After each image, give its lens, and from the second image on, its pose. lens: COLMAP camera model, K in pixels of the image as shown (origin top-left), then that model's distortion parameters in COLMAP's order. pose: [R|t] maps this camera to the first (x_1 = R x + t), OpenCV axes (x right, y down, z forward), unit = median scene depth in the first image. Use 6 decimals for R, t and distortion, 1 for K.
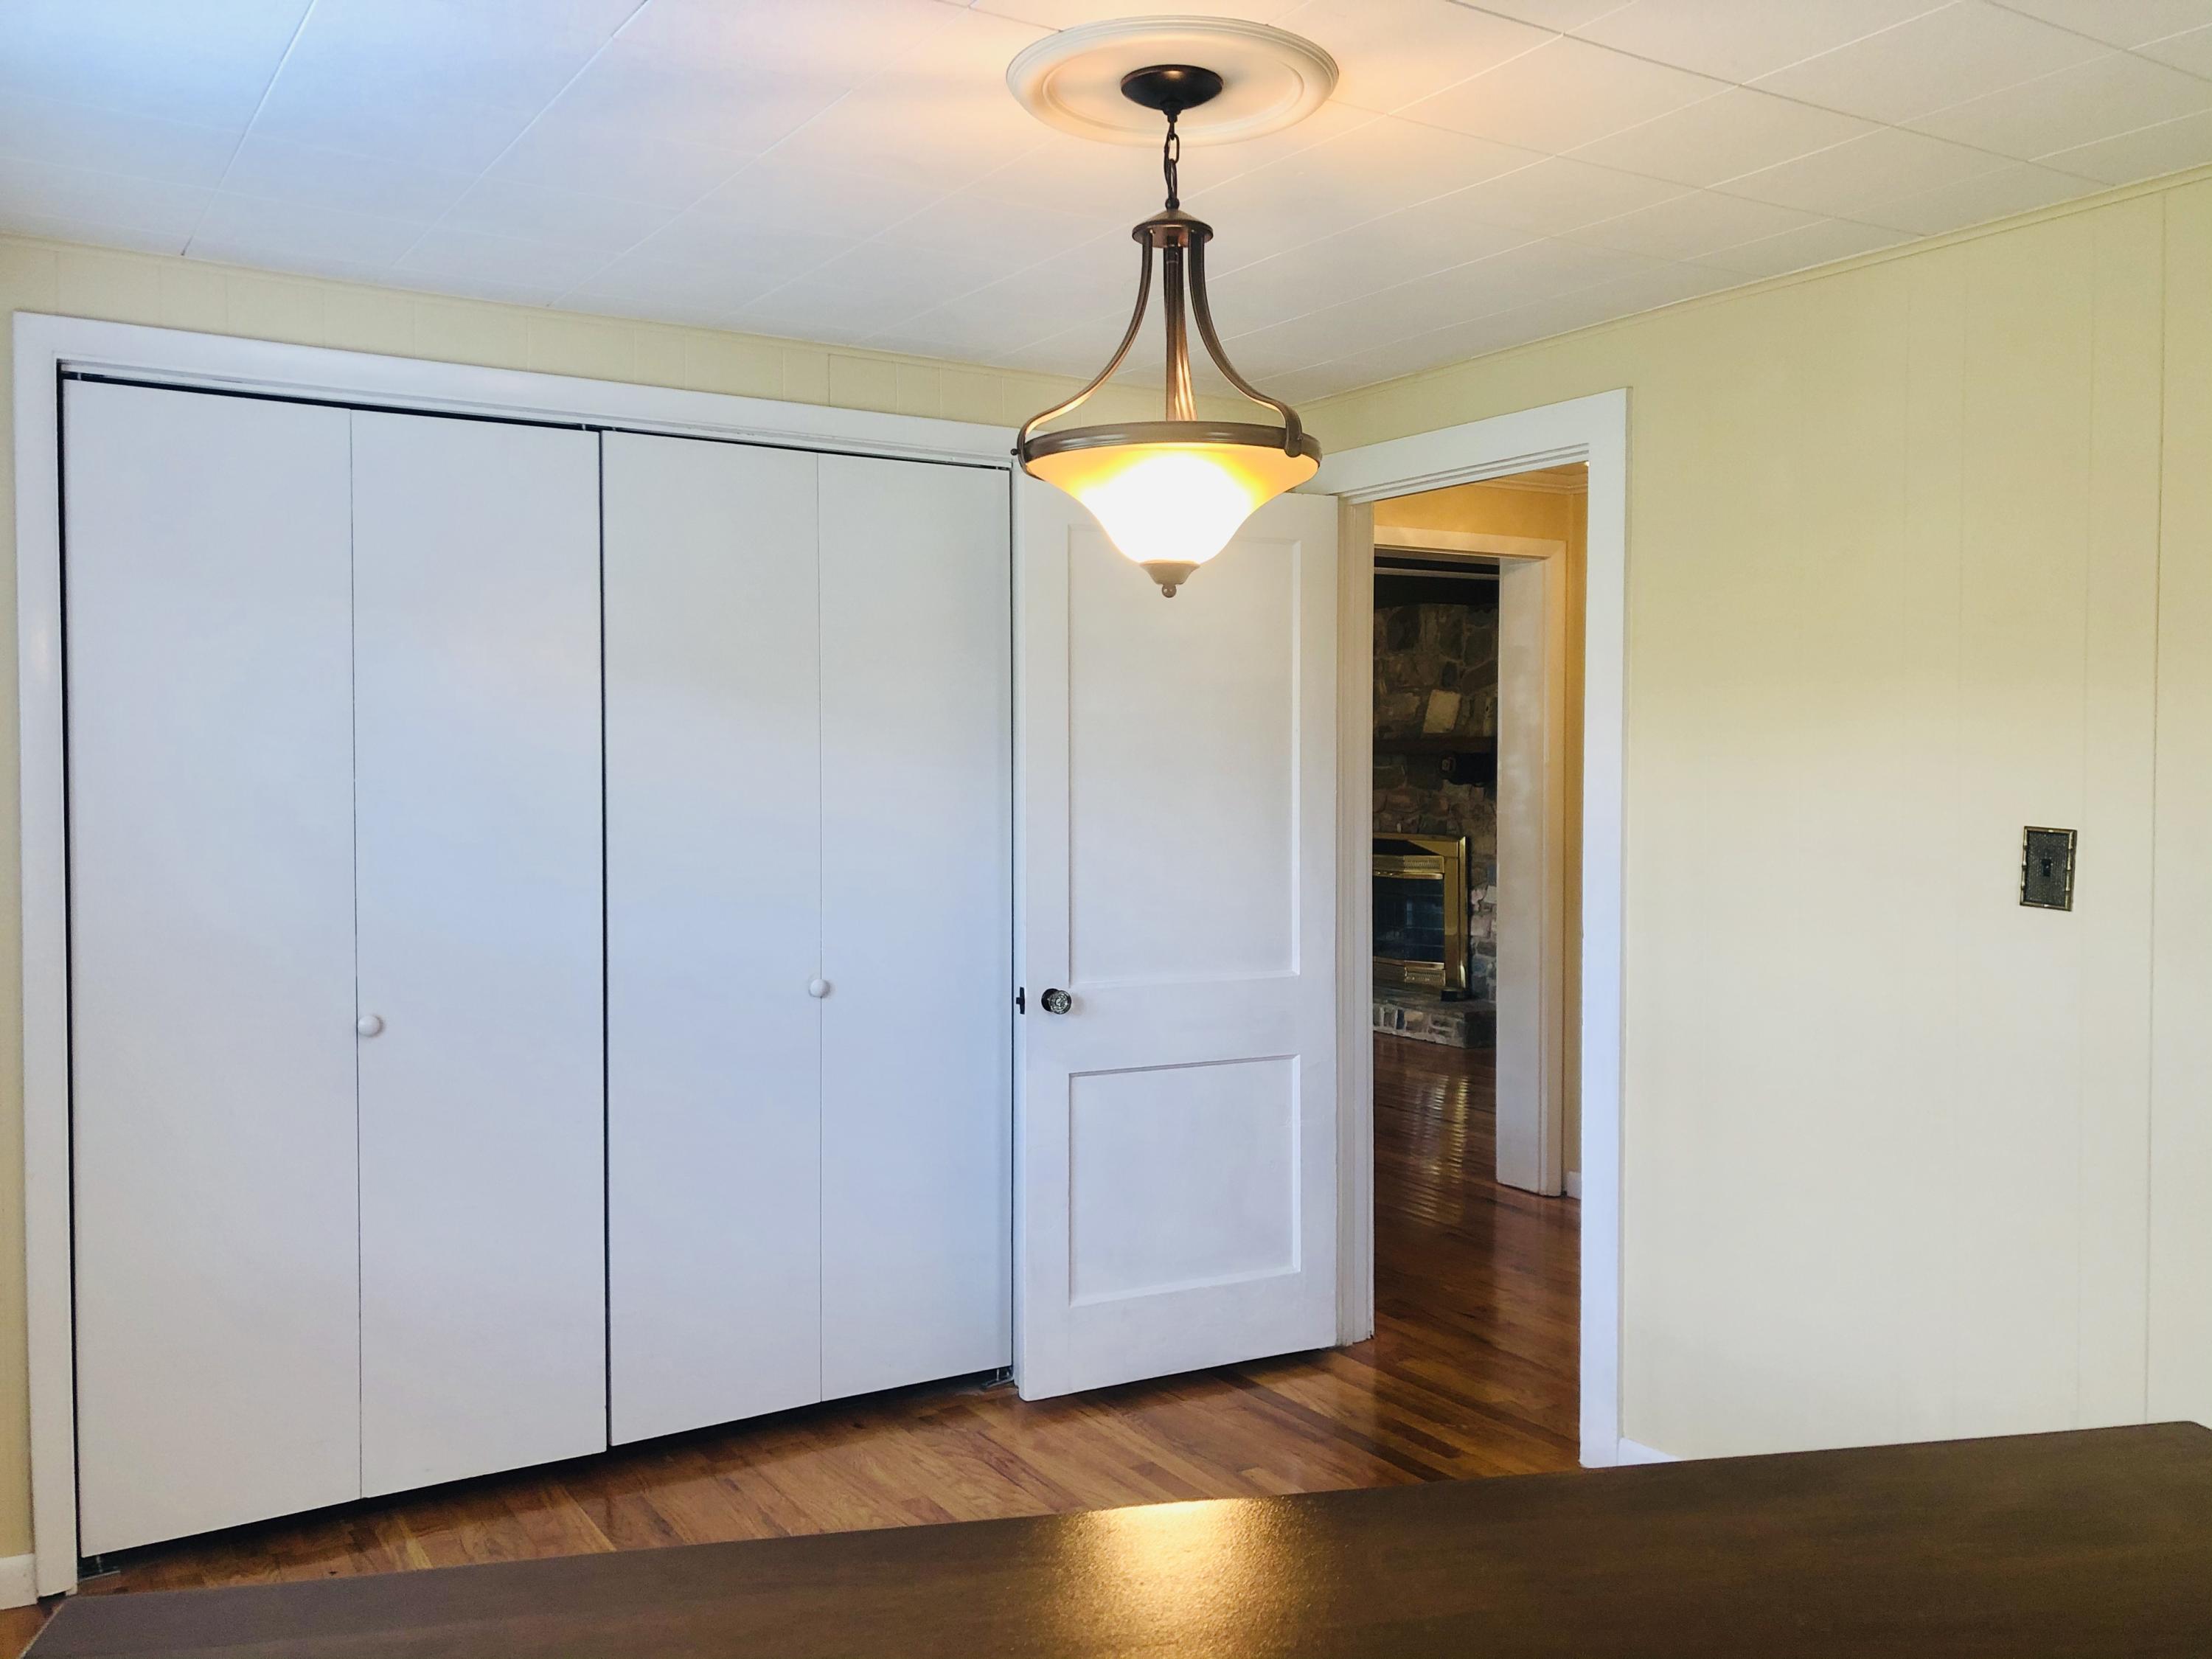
lens RADIAL K [[1842.4, 0, 1106.0], [0, 1842.4, 771.2], [0, 0, 1]] dist [0.078408, -0.133713]
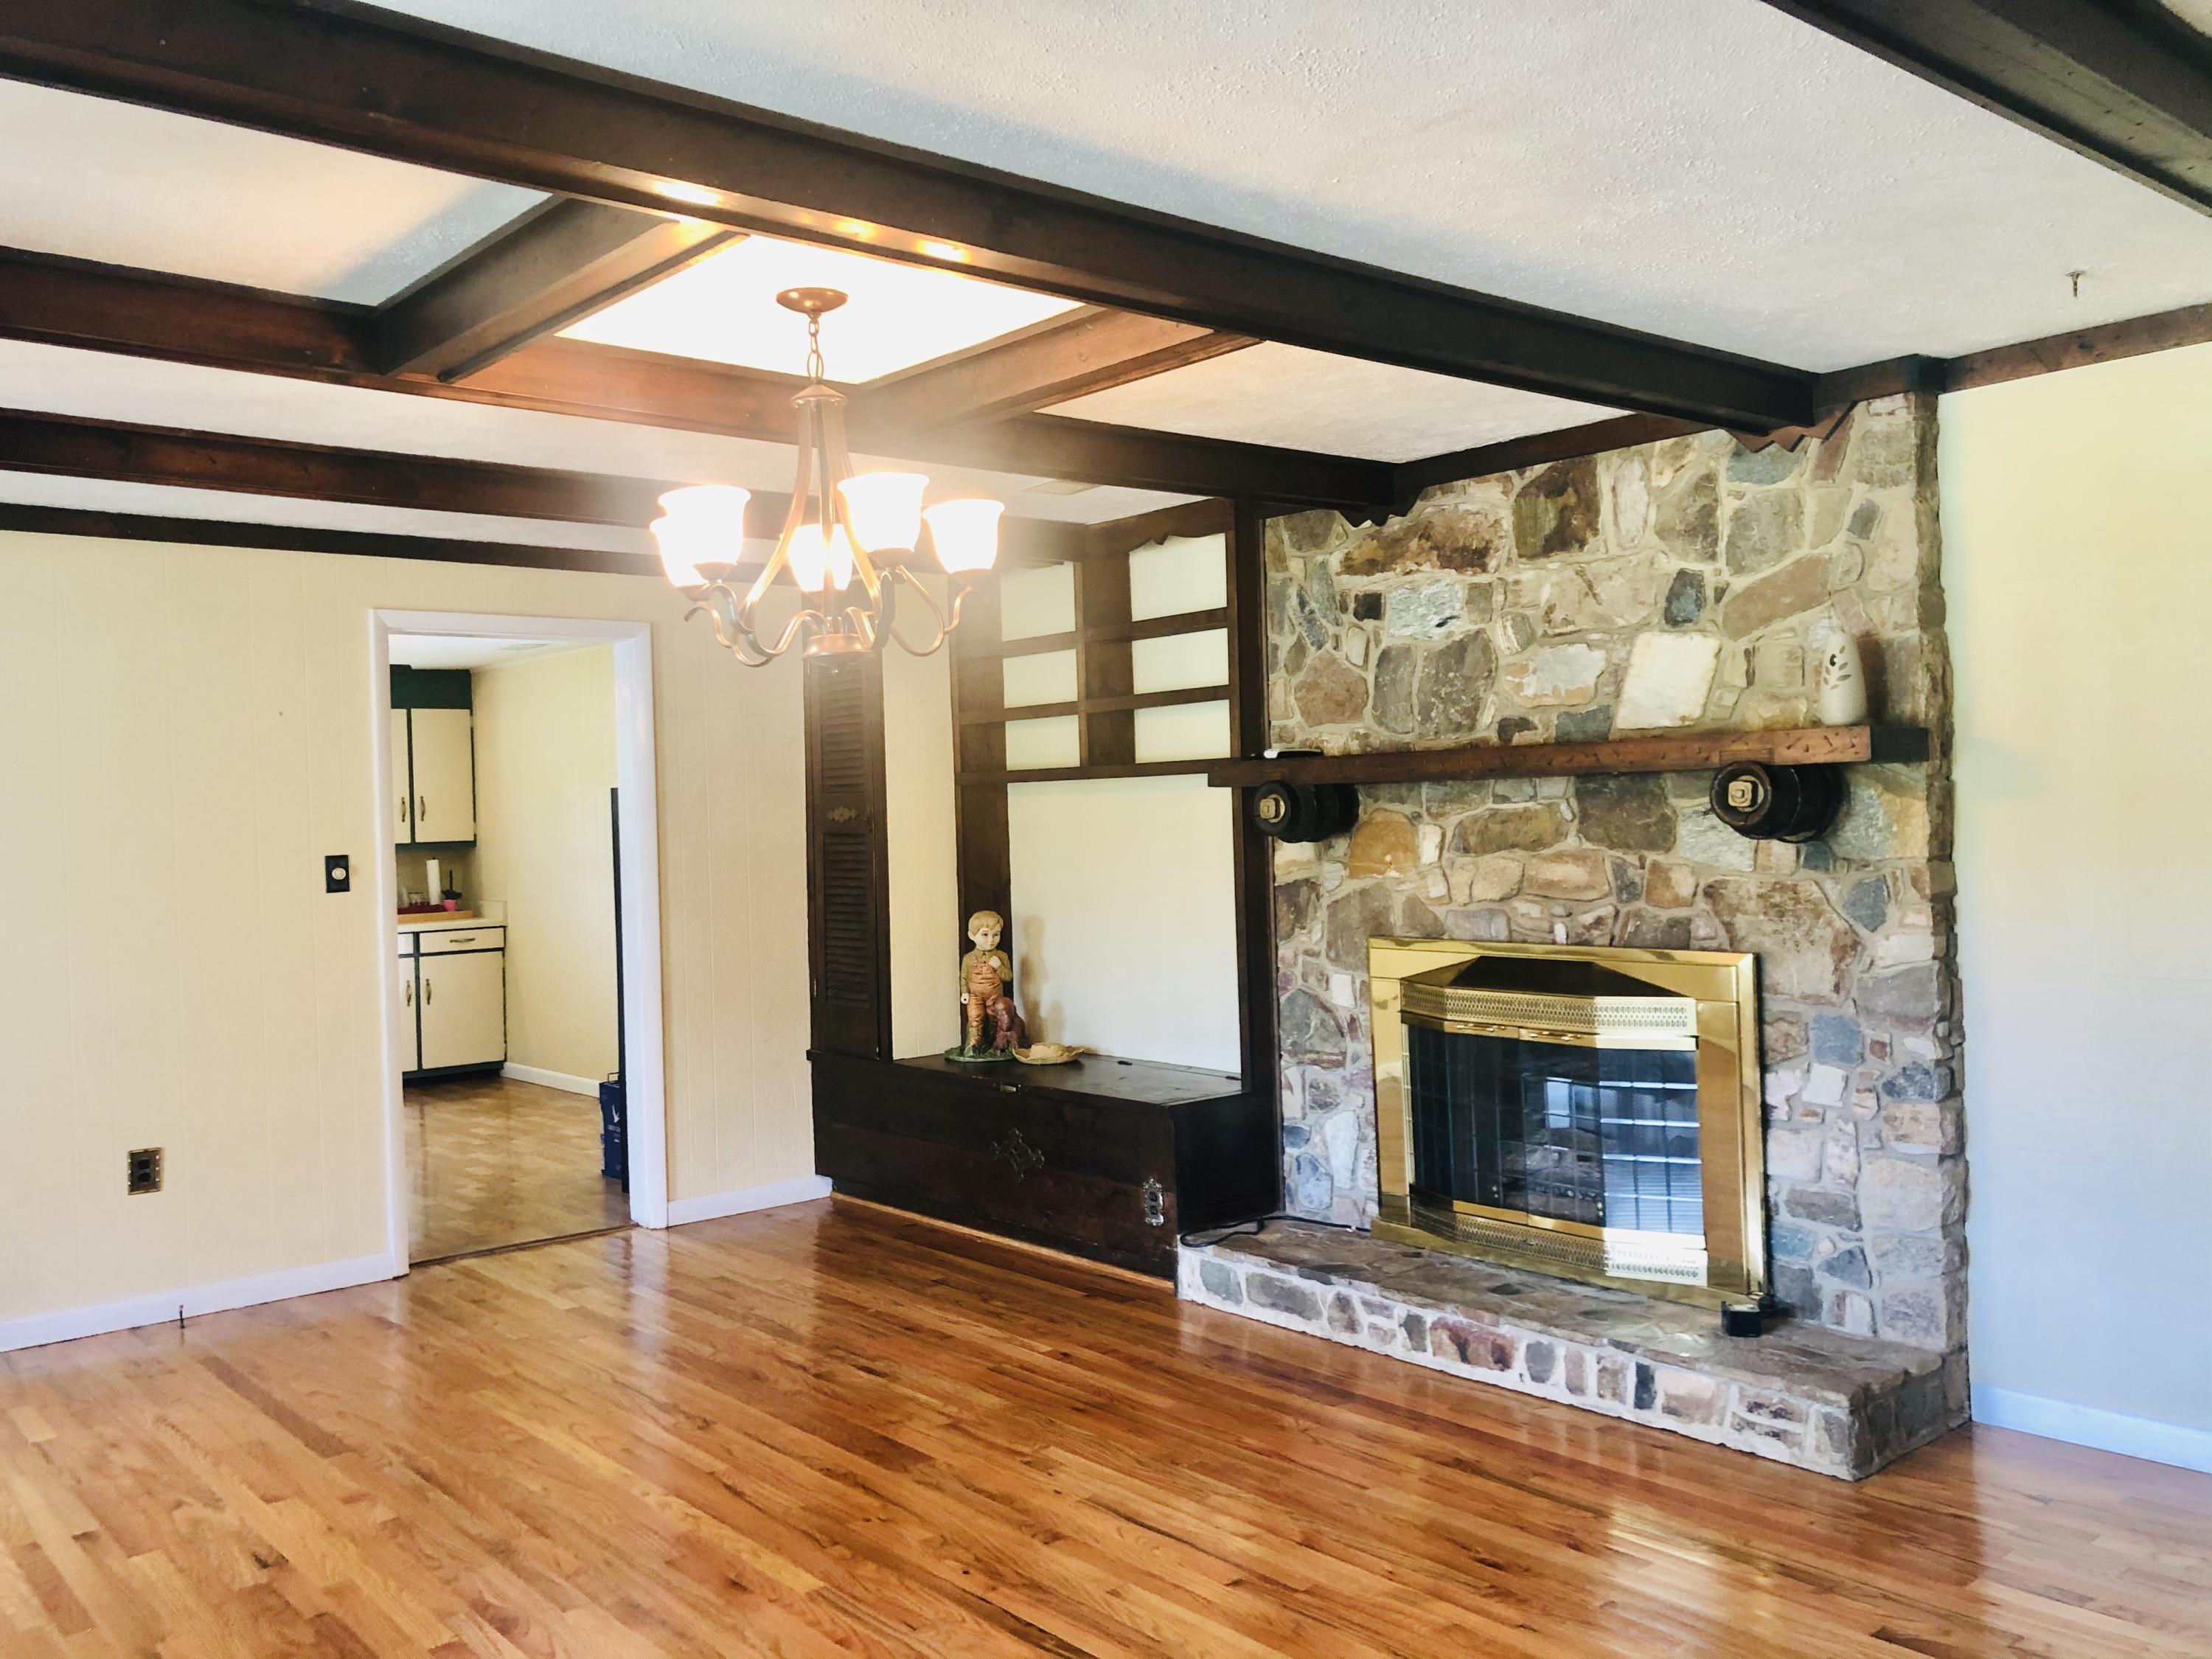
lens RADIAL K [[1842.4, 0, 1106.0], [0, 1842.4, 771.2], [0, 0, 1]] dist [0.078408, -0.133713]
pose [[0.987877, -0.026919, 0.152888, -0.027214], [0.031167, 0.999190, -0.025455, -0.002140], [-0.152079, 0.029912, 0.987916, 0.574141]]
